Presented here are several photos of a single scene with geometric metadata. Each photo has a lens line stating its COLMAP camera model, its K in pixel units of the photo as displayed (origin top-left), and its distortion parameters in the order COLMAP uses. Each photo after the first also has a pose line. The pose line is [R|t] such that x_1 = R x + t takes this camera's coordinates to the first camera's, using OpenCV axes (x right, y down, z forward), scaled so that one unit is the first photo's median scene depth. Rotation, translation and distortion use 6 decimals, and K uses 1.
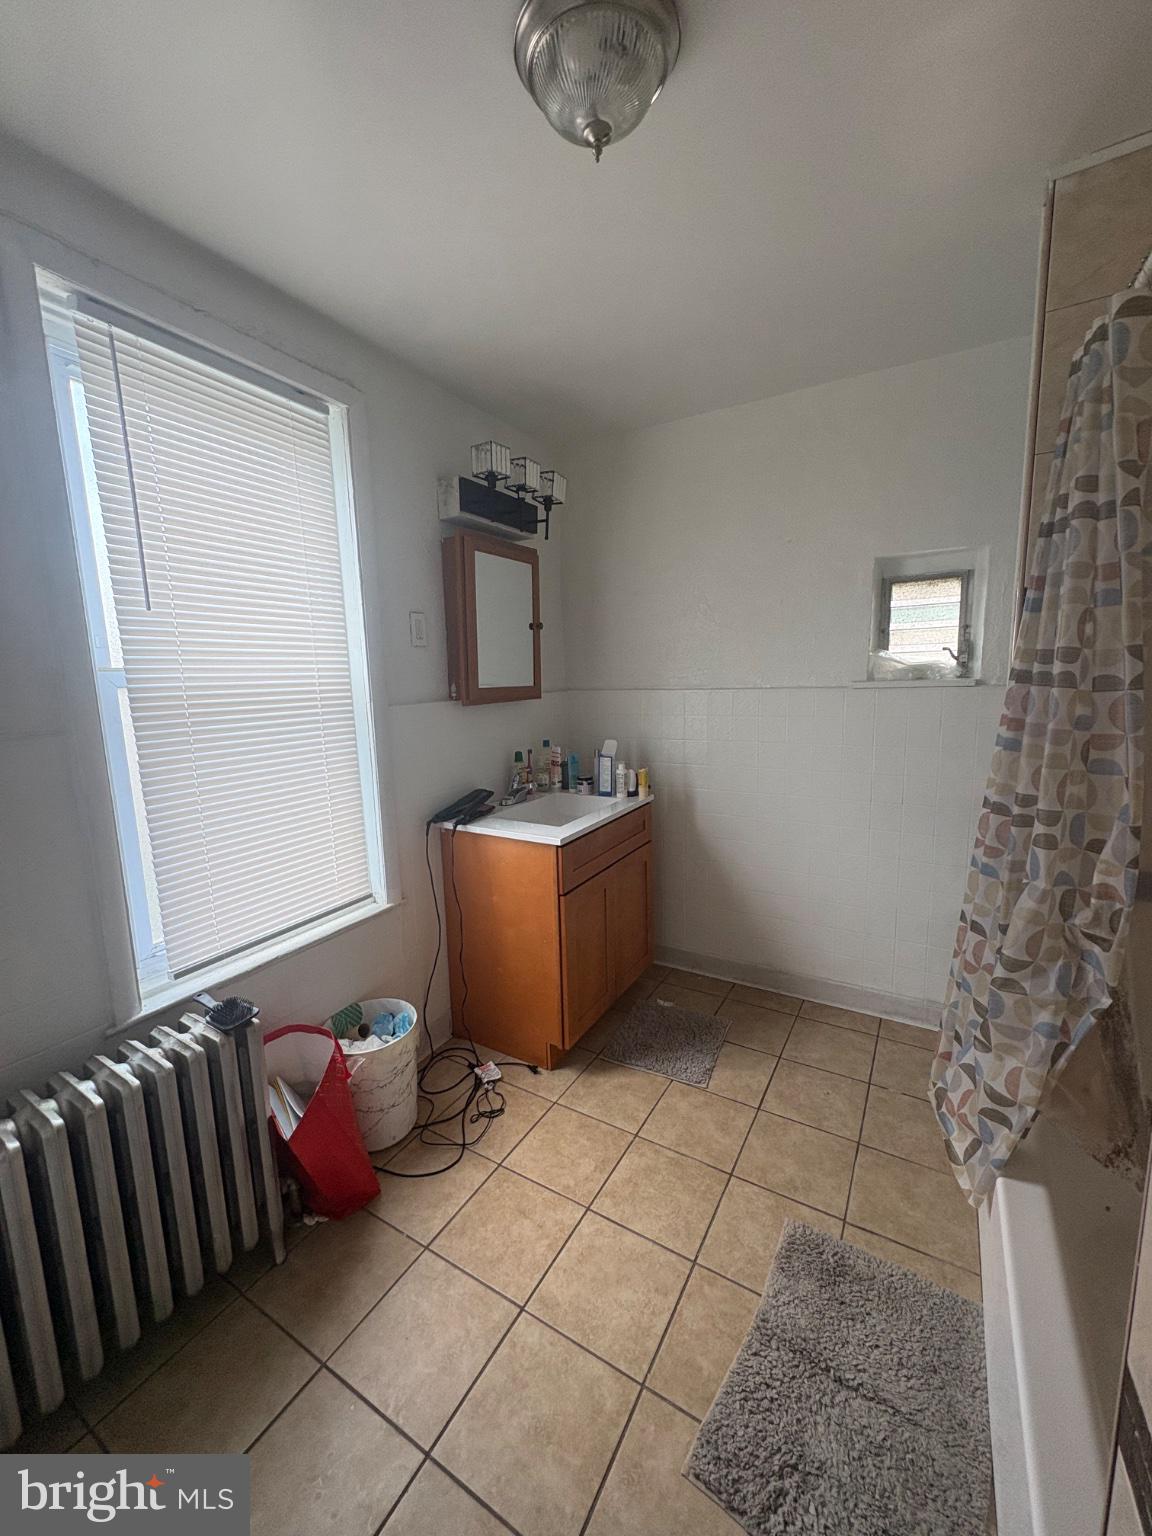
lens RADIAL K [[612.2, 0, 578.4], [0, 612.2, 766.3], [0, 0, 1]] dist [0.000732, -0.000229]
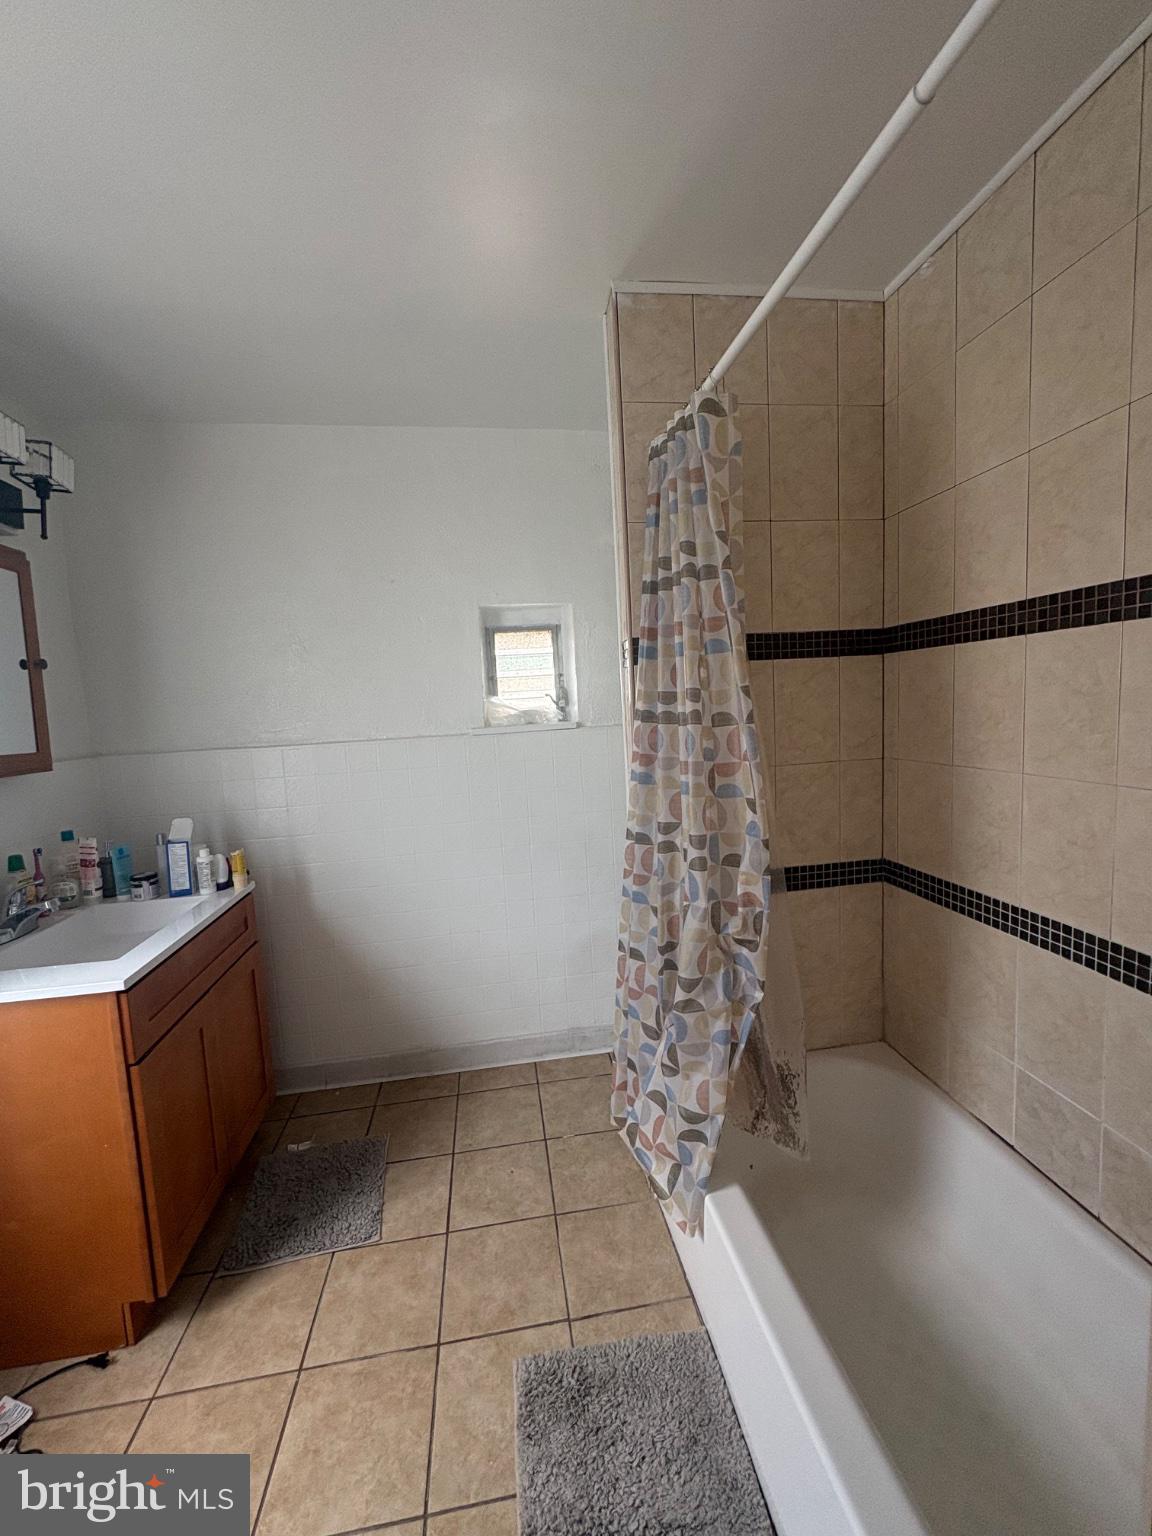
lens RADIAL K [[609.9, 0, 578.9], [0, 609.9, 765.5], [0, 0, 1]] dist [0.000425, 0.000070]
pose [[0.774255, -0.074065, 0.628524, -0.058697], [0.127322, 0.991052, -0.040058, -0.027519], [-0.619933, 0.111041, 0.776758, 0.208866]]
